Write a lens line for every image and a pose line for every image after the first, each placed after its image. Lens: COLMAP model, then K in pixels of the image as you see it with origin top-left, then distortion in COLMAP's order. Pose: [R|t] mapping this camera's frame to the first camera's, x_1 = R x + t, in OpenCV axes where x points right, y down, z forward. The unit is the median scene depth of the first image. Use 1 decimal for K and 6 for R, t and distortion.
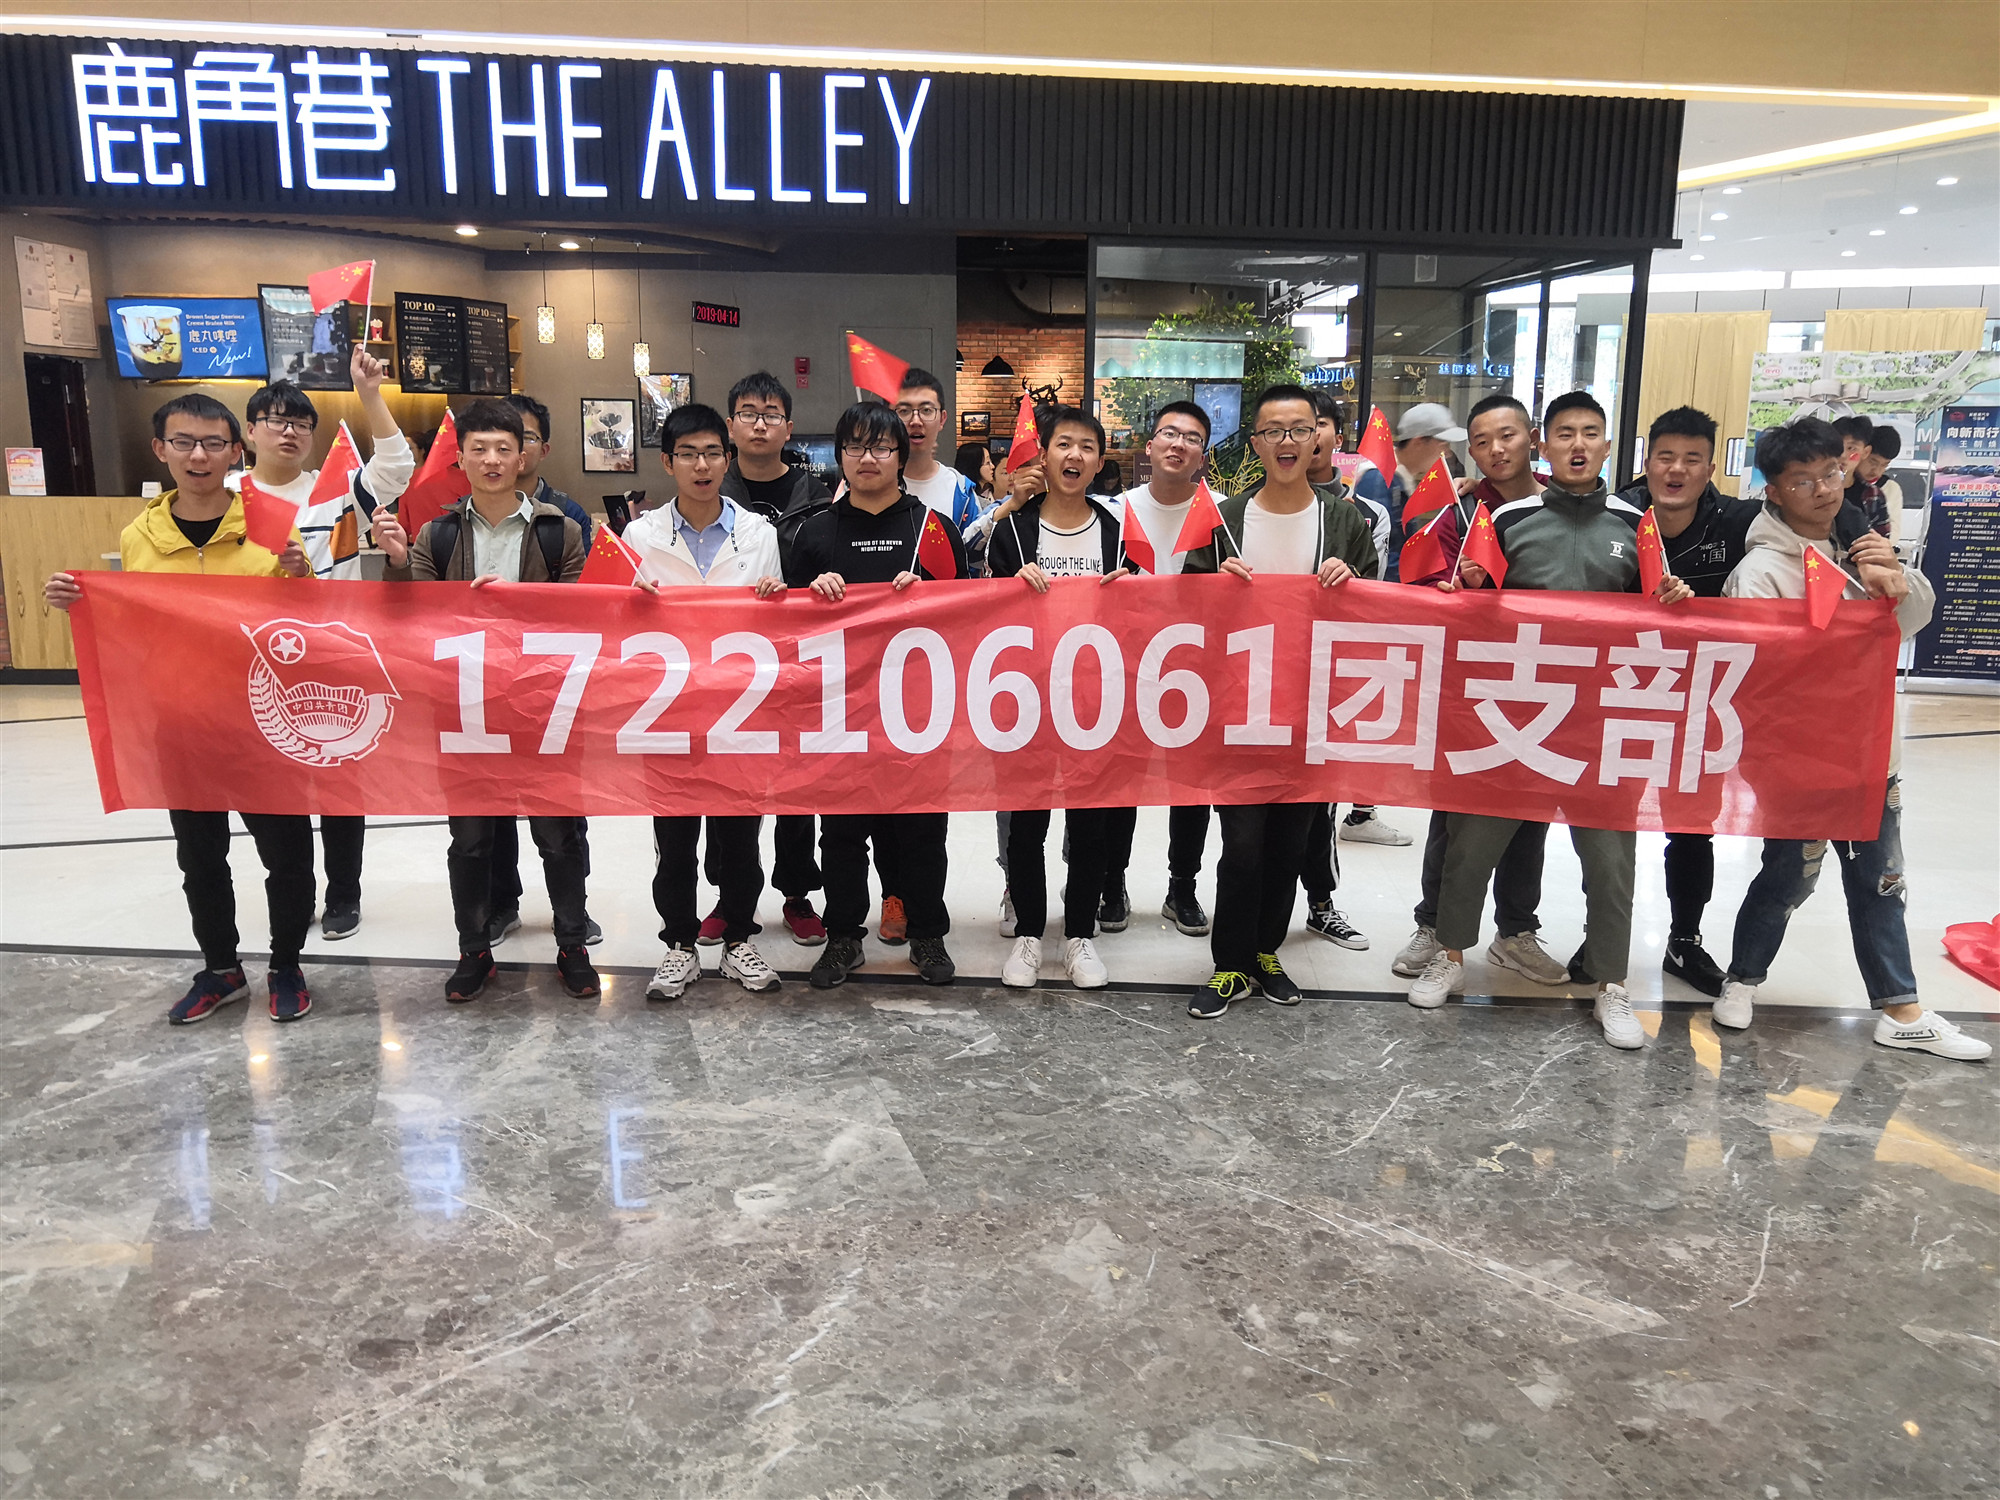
lens RADIAL K [[1592.8, 0, 1005.0], [0, 1592.8, 751.0], [0, 0, 1]] dist [-0.018388, 0.037010]
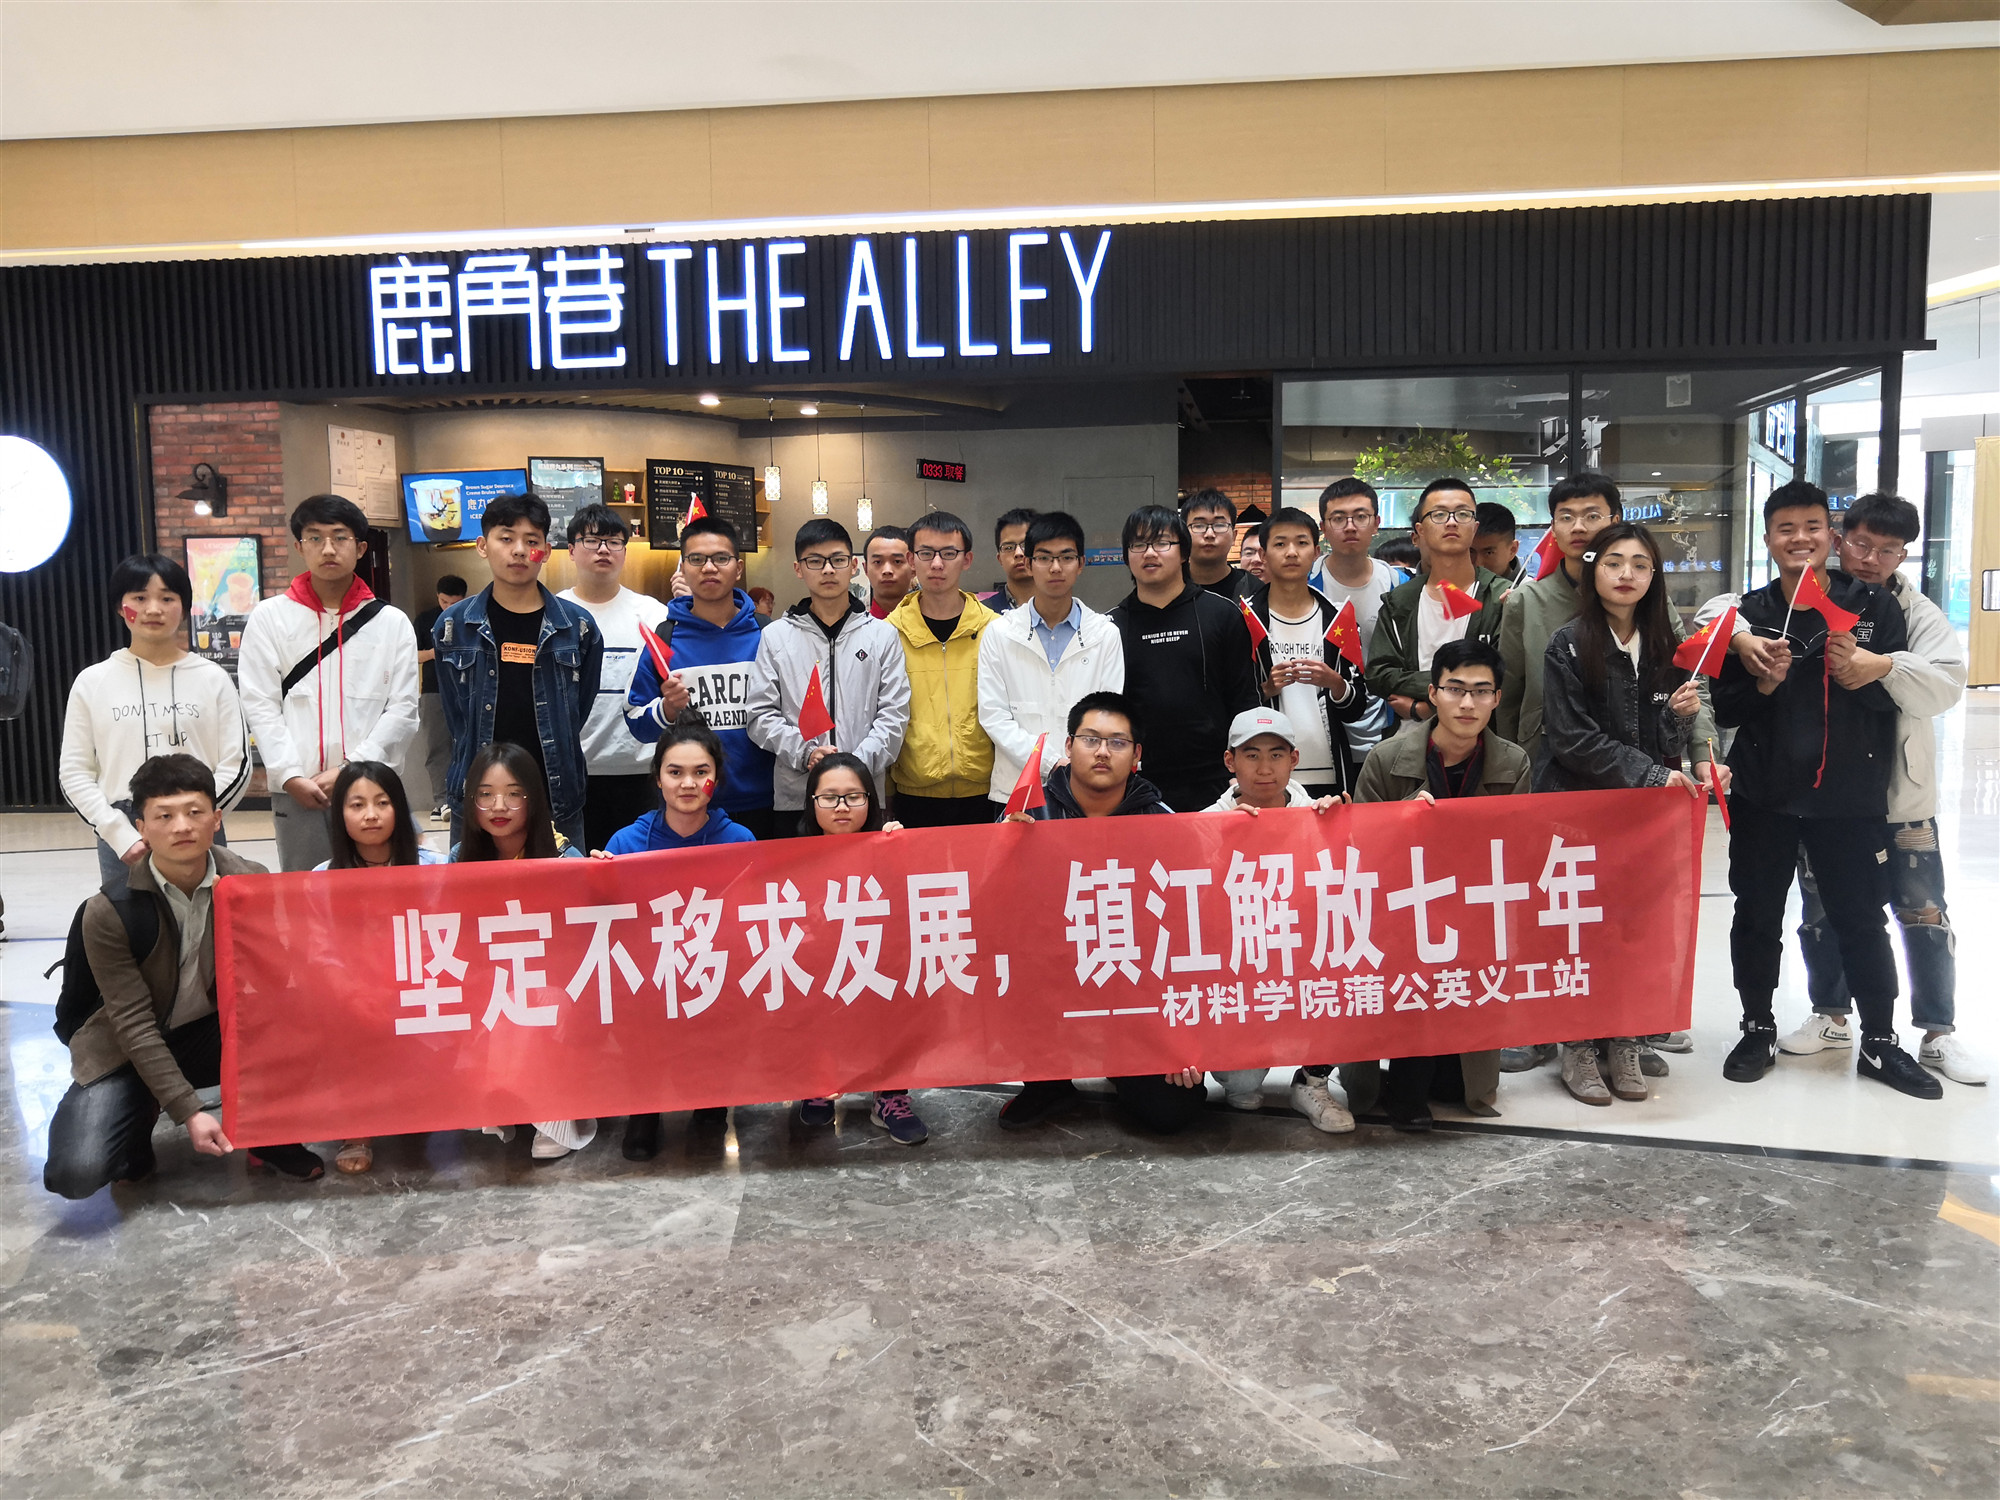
lens RADIAL K [[1592.8, 0, 989.4], [0, 1592.8, 754.8], [0, 0, 1]] dist [-0.018388, 0.037010]
pose [[0.972312, -0.000611, -0.233687, 0.120748], [-0.023078, 0.994857, -0.098622, 0.019417], [0.232545, 0.101285, 0.967297, 0.018020]]
